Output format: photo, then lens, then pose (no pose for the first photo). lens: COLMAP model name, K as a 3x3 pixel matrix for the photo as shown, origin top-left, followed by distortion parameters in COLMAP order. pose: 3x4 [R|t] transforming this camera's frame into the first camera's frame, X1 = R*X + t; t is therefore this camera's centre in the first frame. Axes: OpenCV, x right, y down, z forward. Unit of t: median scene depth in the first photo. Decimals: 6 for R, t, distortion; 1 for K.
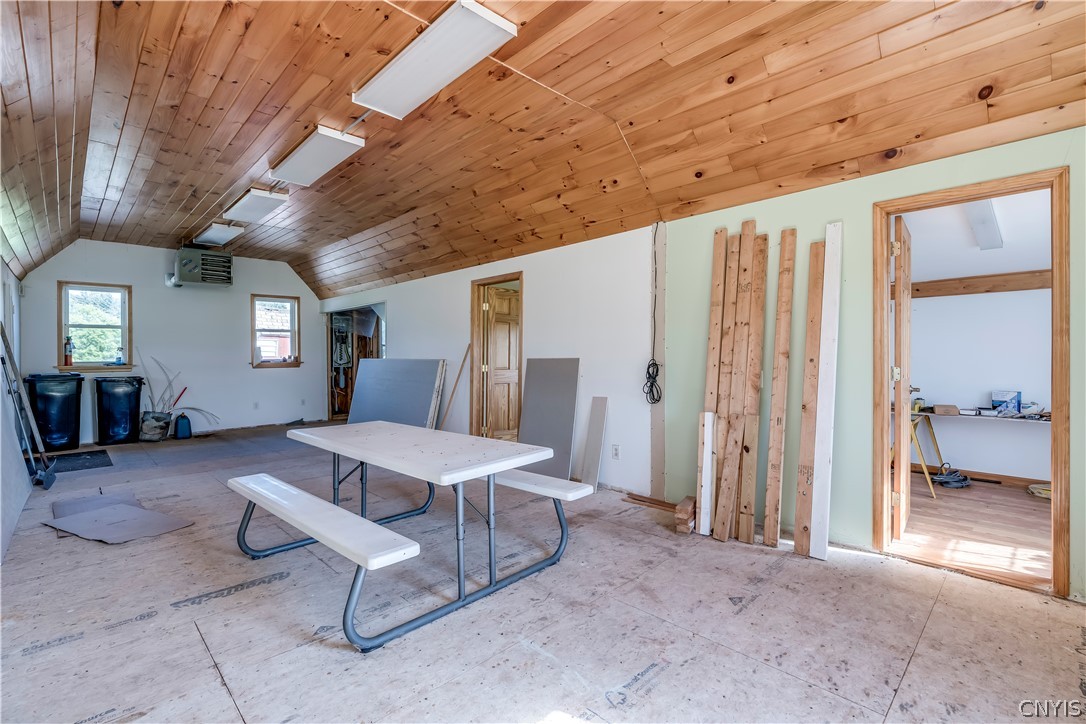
lens RADIAL K [[491.5, 0, 543.0], [0, 491.5, 362.0], [0, 0, 1]] dist [-0.001942, 0.000215]
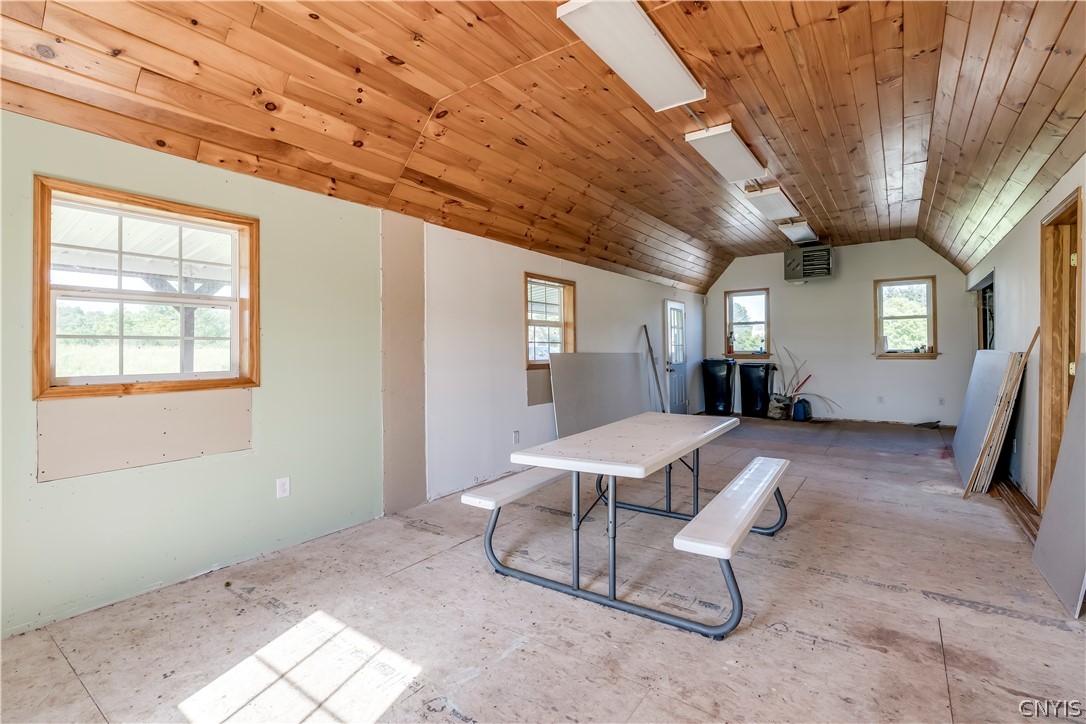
lens RADIAL K [[495.0, 0, 541.2], [0, 495.0, 347.1], [0, 0, 1]] dist [-0.003427, 0.001752]
pose [[0.167812, -0.000156, -0.985819, 0.281950], [-0.006110, 0.999981, -0.001198, -0.005811], [0.985800, 0.006224, 0.167808, 0.254282]]
